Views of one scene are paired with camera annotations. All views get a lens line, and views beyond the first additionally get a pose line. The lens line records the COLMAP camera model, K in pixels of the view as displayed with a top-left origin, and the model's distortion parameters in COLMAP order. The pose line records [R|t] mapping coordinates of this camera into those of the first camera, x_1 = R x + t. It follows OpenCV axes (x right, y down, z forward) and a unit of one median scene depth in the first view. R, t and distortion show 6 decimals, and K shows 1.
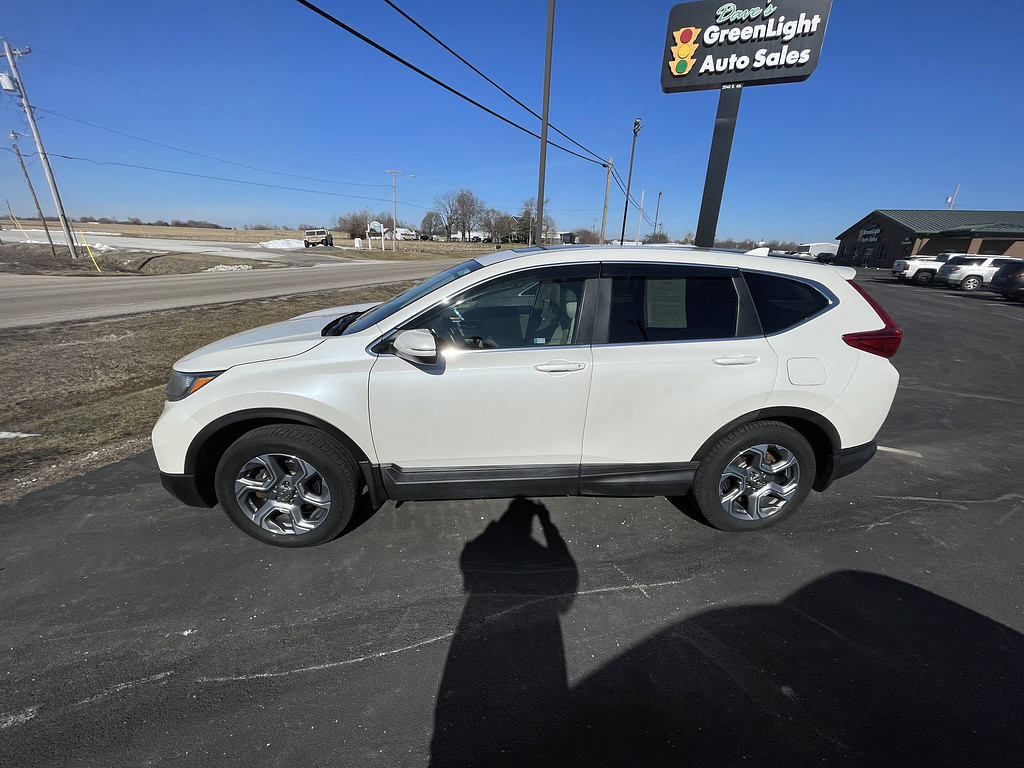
lens RADIAL K [[415.0, 0, 508.9], [0, 415.0, 387.3], [0, 0, 1]] dist [0.000698, -0.000670]
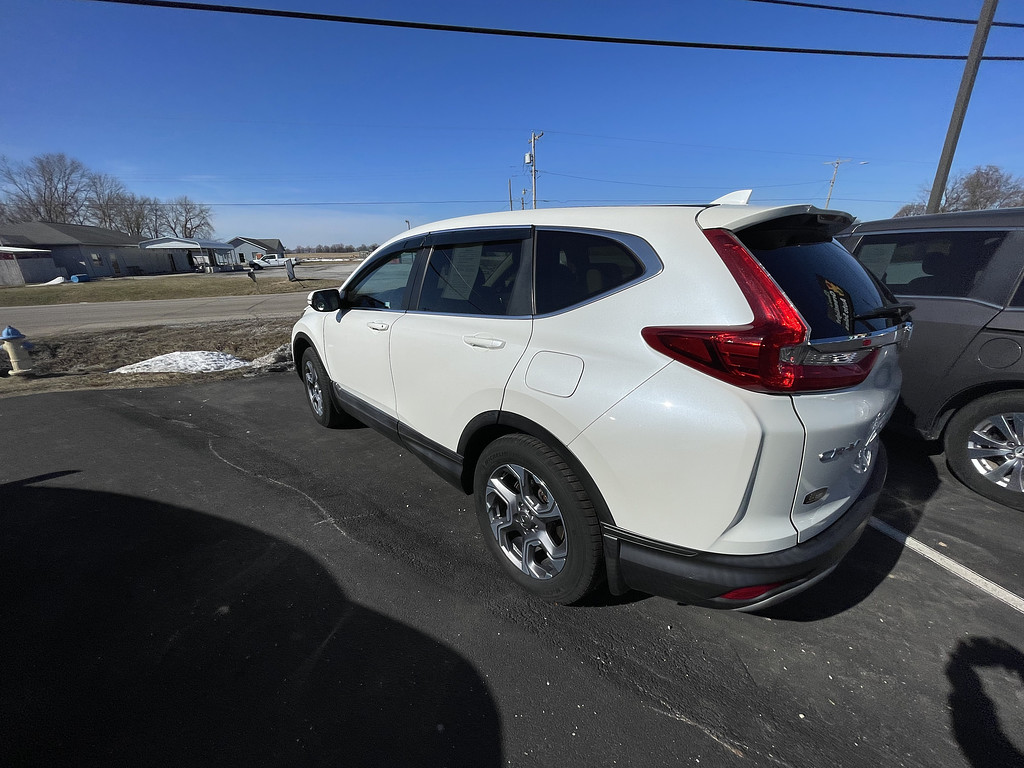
lens RADIAL K [[415.0, 0, 508.9], [0, 415.0, 387.3], [0, 0, 1]] dist [0.000698, -0.000670]
pose [[0.596856, 0.203691, -0.776063, 1.160164], [-0.213554, 0.972679, 0.091055, -0.058911], [0.773407, 0.111384, 0.624048, 0.529593]]
